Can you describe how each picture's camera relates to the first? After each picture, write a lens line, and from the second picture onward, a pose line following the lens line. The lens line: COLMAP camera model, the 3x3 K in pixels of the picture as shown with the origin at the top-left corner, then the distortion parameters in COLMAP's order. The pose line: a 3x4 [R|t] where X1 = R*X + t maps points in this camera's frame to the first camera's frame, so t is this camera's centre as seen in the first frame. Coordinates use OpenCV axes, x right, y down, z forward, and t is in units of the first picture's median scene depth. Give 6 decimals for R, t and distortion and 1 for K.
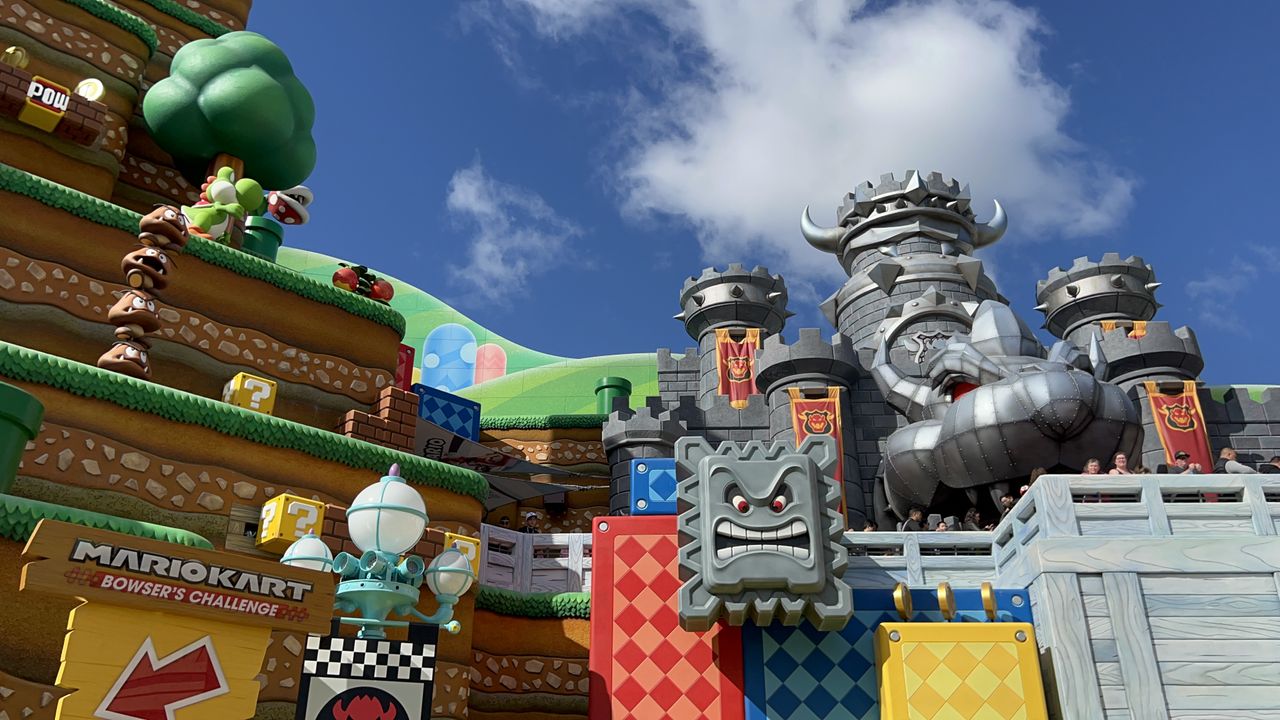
lens RADIAL K [[1076.0, 0, 641.6], [0, 1076.0, 328.7], [0, 0, 1]] dist [0.071955, -0.098481]
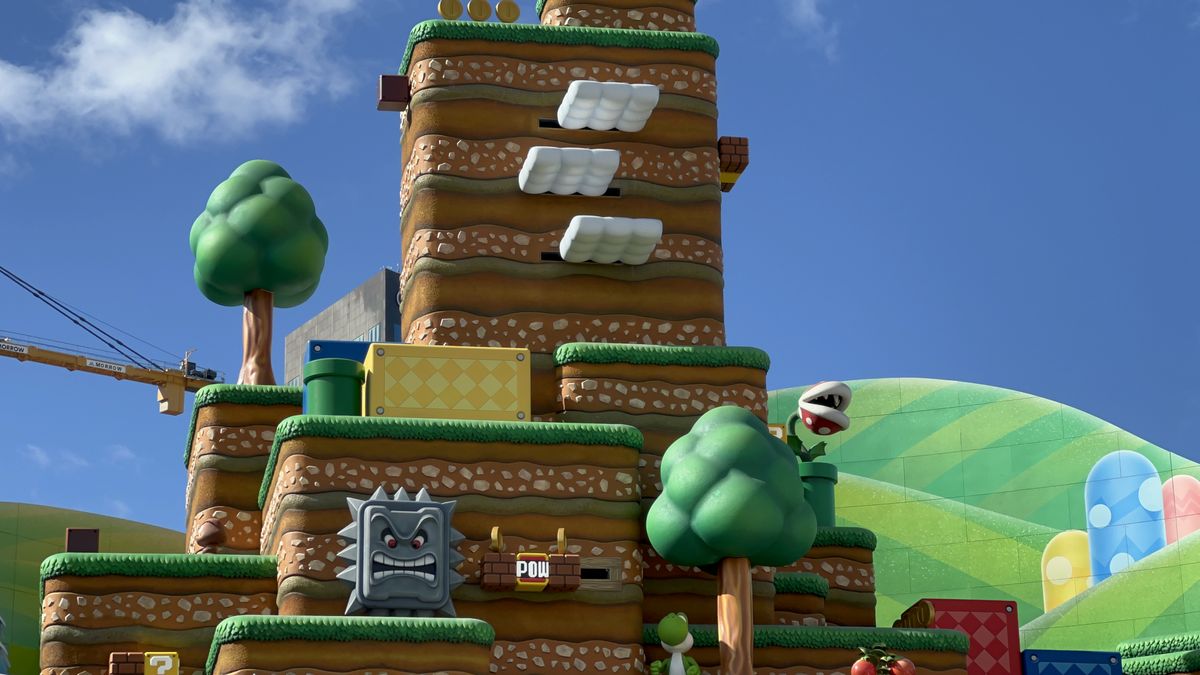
lens RADIAL K [[2826.4, 0, 600.0], [0, 2826.4, 337.5], [0, 0, 1]] dist [0.261049, 0.711388]
pose [[0.854826, -0.176291, -0.488051, 0.619218], [0.254939, 0.961867, 0.099089, -0.482370], [0.451971, -0.209127, 0.867172, -0.957607]]
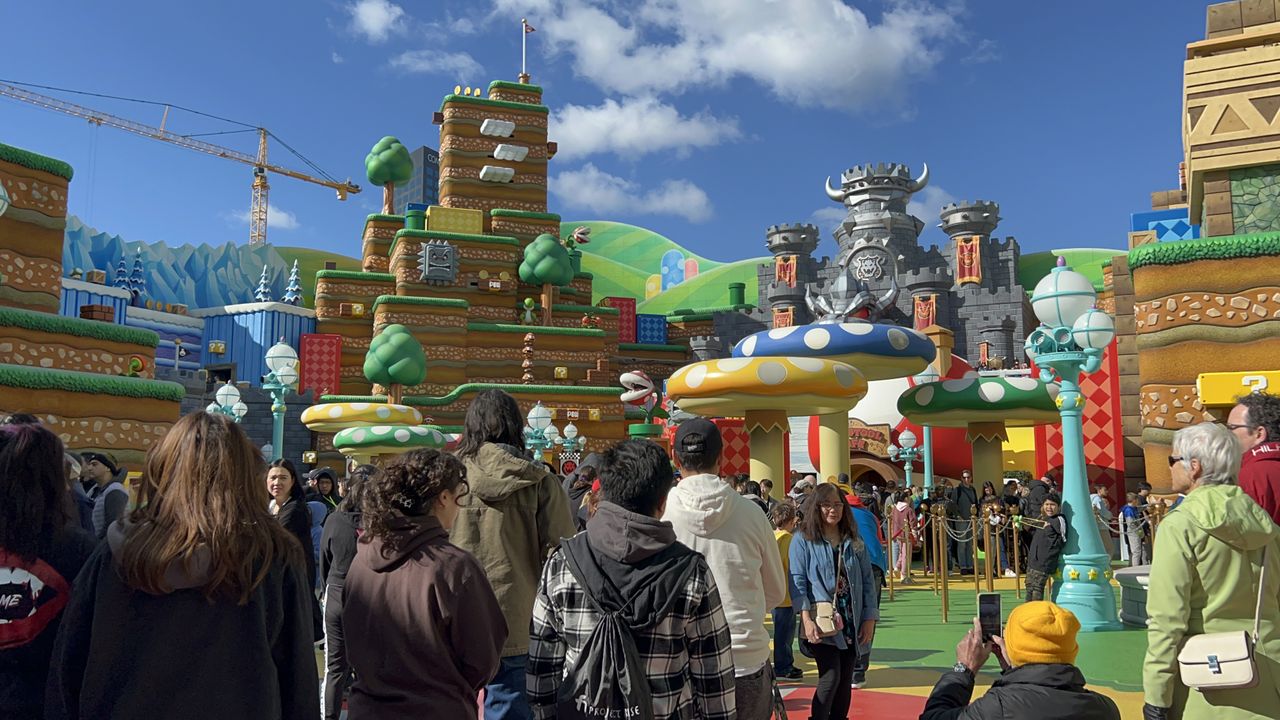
lens RADIAL K [[1076.0, 0, 641.6], [0, 1076.0, 328.7], [0, 0, 1]] dist [0.071955, -0.098481]
pose [[0.917103, -0.072030, -0.392088, 0.836407], [0.189814, 0.943794, 0.270598, -0.634982], [0.350560, -0.322590, 0.879229, -1.298831]]
